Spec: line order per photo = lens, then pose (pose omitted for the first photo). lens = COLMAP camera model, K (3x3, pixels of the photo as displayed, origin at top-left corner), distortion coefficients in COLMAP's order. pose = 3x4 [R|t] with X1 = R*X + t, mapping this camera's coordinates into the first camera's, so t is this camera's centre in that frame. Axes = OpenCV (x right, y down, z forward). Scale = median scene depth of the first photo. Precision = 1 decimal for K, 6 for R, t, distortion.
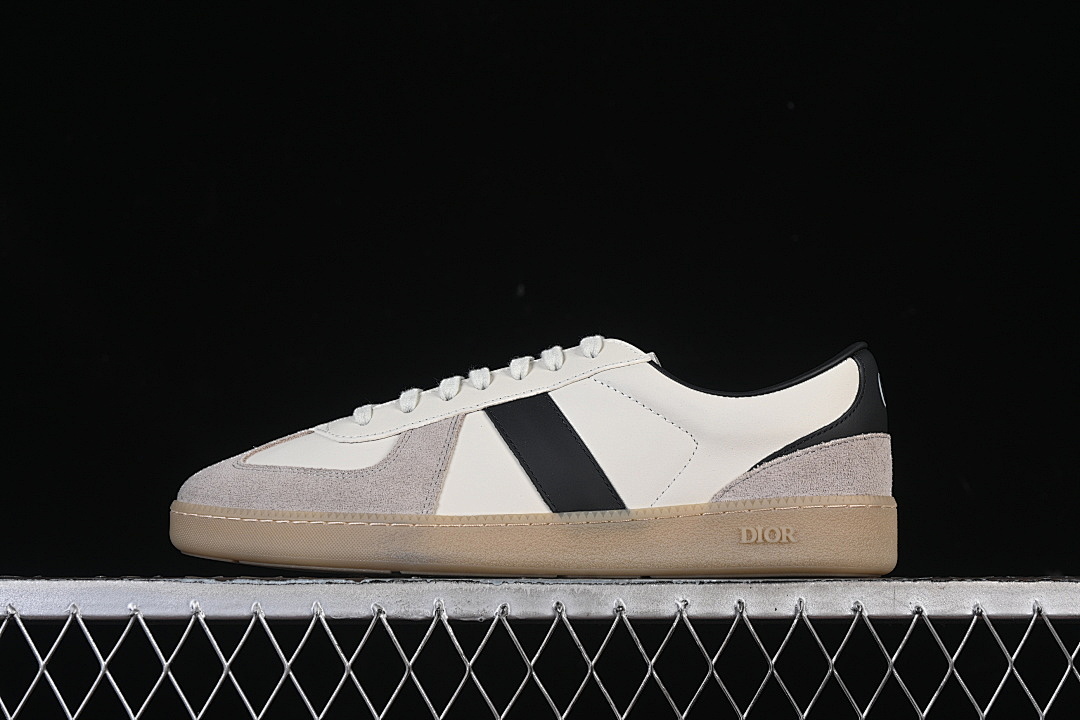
lens RADIAL K [[2272.9, 0, 537.9], [0, 2272.9, 357.3], [0, 0, 1]] dist [-0.028781, 0.000000]
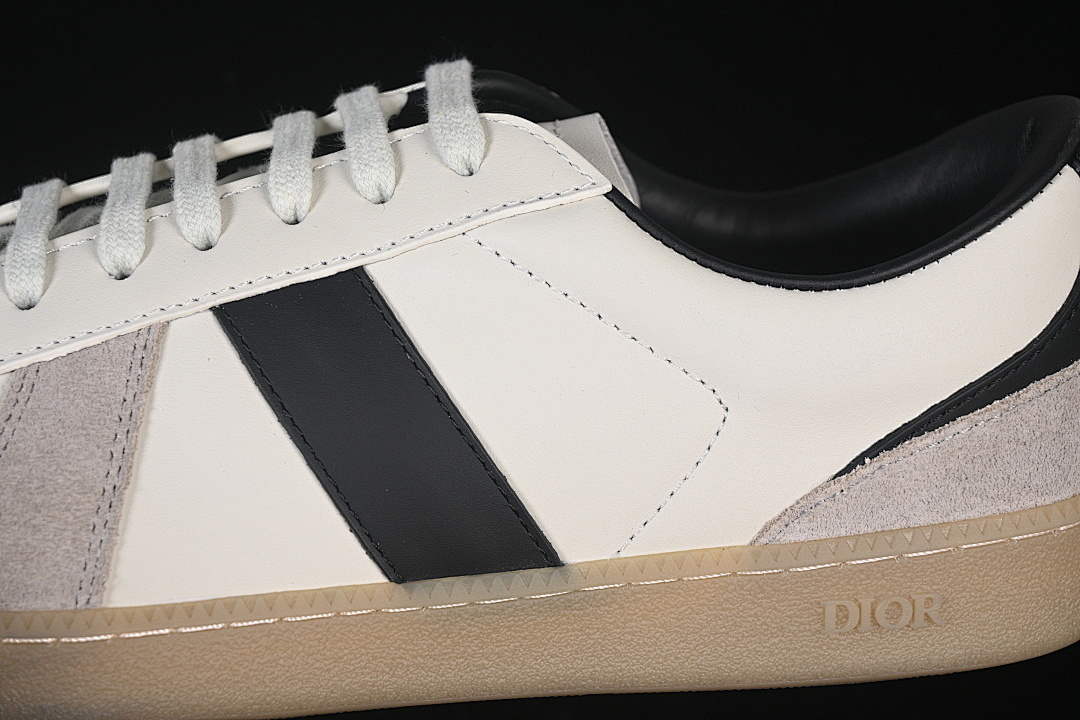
lens RADIAL K [[2272.9, 0, 545.9], [0, 2272.9, 359.6], [0, 0, 1]] dist [-0.028781, 0.000000]
pose [[0.991202, -0.040104, 0.126135, -0.016225], [-0.010671, 0.925674, 0.378172, -0.130111], [-0.131926, -0.376191, 0.917102, 0.620539]]
